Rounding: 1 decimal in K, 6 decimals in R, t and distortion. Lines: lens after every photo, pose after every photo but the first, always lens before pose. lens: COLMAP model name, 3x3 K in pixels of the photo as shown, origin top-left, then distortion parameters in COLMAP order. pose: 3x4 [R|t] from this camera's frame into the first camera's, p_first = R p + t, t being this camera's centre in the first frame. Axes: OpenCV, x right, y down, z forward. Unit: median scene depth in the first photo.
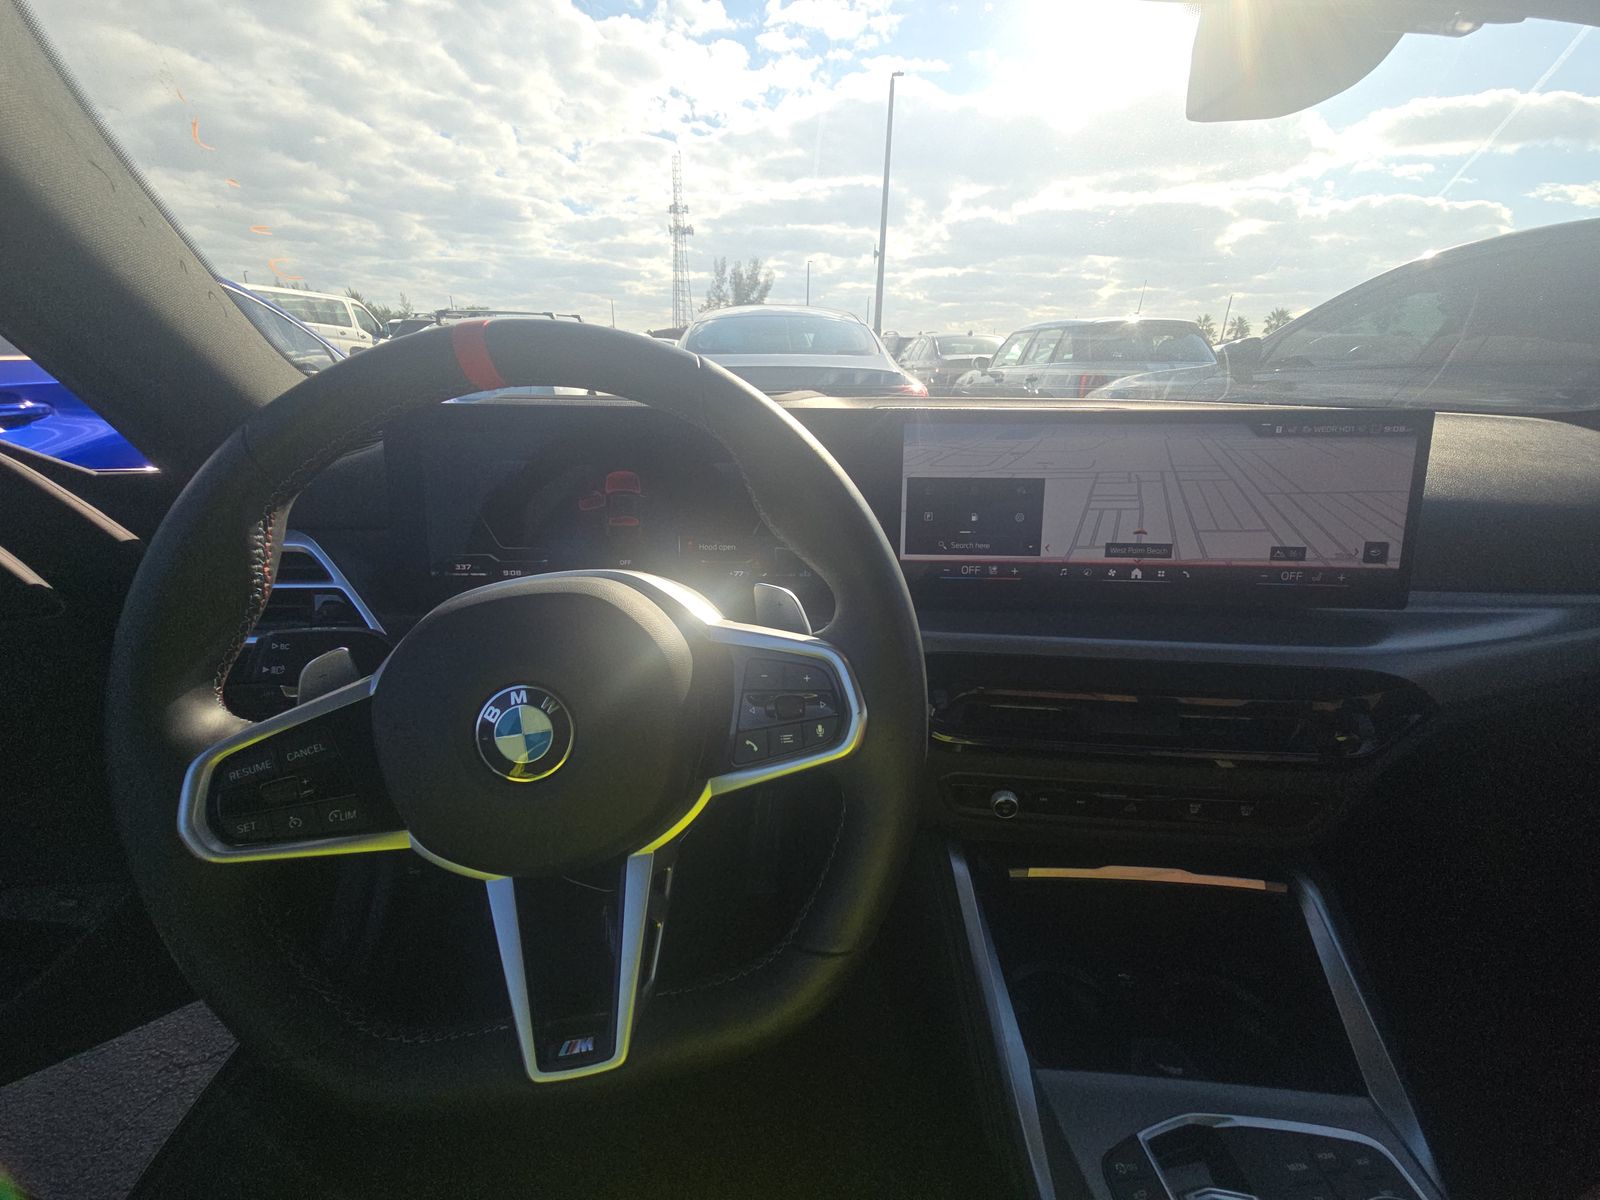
lens RADIAL K [[646.2, 0, 794.2], [0, 646.2, 579.8], [0, 0, 1]] dist [0.001758, -0.002816]
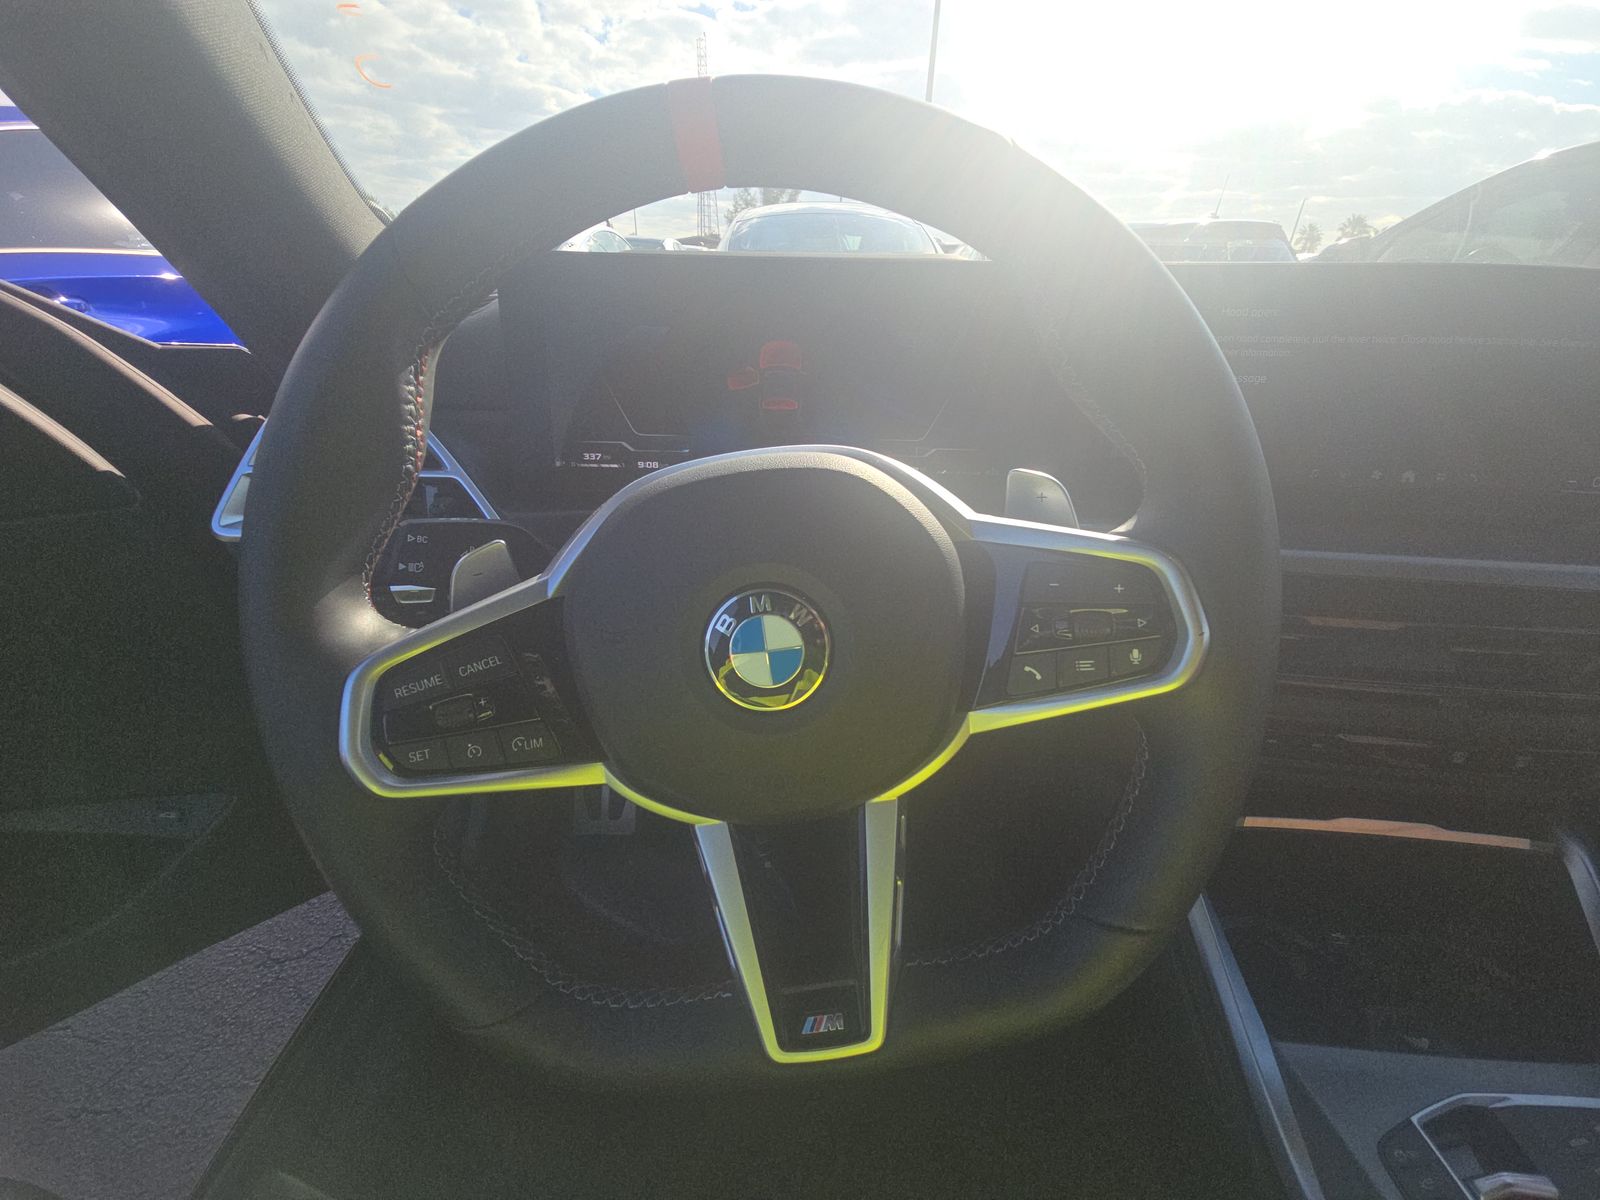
lens RADIAL K [[646.2, 0, 800.4], [0, 646.2, 569.5], [0, 0, 1]] dist [0.001758, -0.002816]
pose [[0.999340, 0.023120, -0.028013, -0.223625], [-0.020125, 0.994495, 0.102835, 0.037854], [0.030236, -0.102203, 0.994304, 0.150823]]
